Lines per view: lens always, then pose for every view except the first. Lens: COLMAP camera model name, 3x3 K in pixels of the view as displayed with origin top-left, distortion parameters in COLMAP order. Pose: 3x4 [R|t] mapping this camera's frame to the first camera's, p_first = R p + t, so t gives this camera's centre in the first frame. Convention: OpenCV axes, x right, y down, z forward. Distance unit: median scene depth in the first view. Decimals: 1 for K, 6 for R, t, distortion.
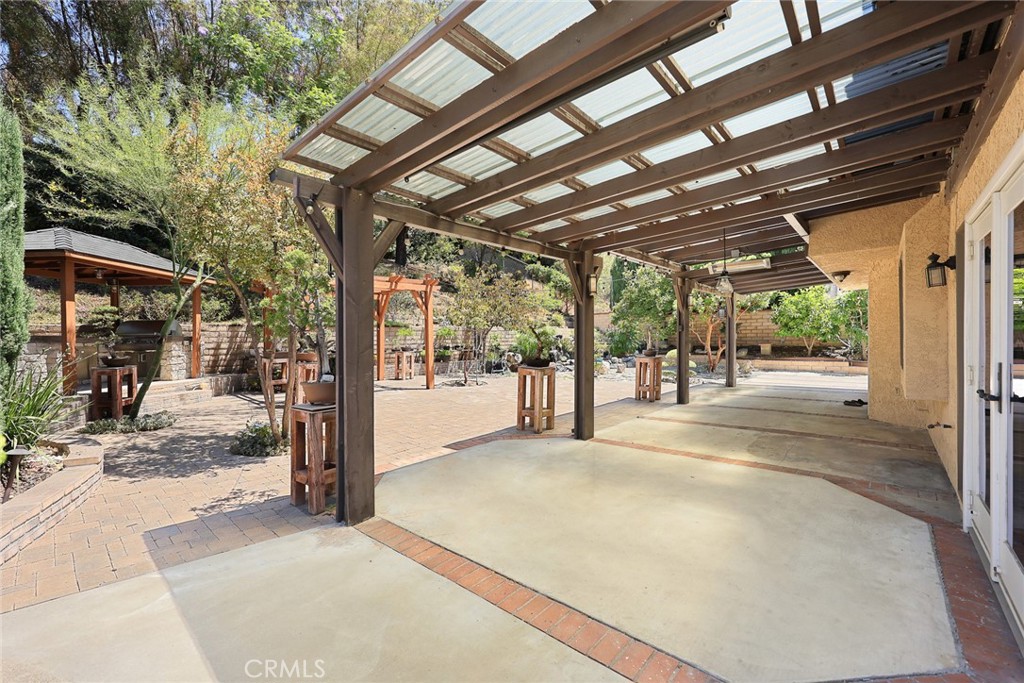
lens RADIAL K [[418.9, 0, 501.2], [0, 418.9, 344.4], [0, 0, 1]] dist [-0.003341, -0.000897]
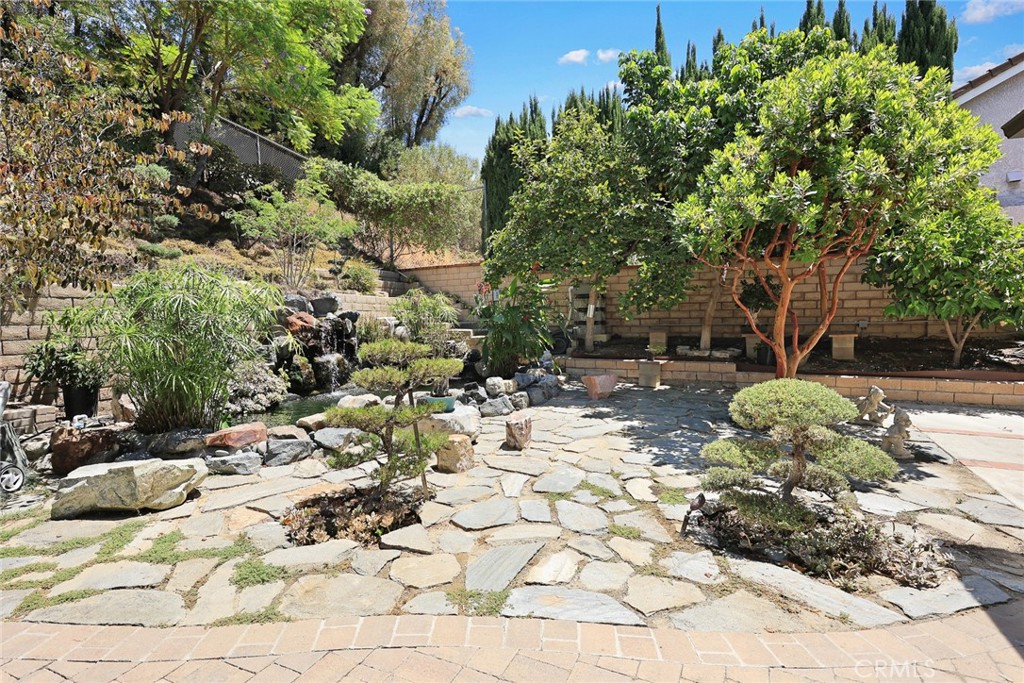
lens RADIAL K [[516.5, 0, 518.4], [0, 516.5, 346.9], [0, 0, 1]] dist [-0.016261, -0.000091]
pose [[0.949694, -0.020517, 0.312506, 0.157914], [0.006893, 0.998979, 0.044641, -0.012641], [-0.313102, -0.040241, 0.948866, 0.593969]]
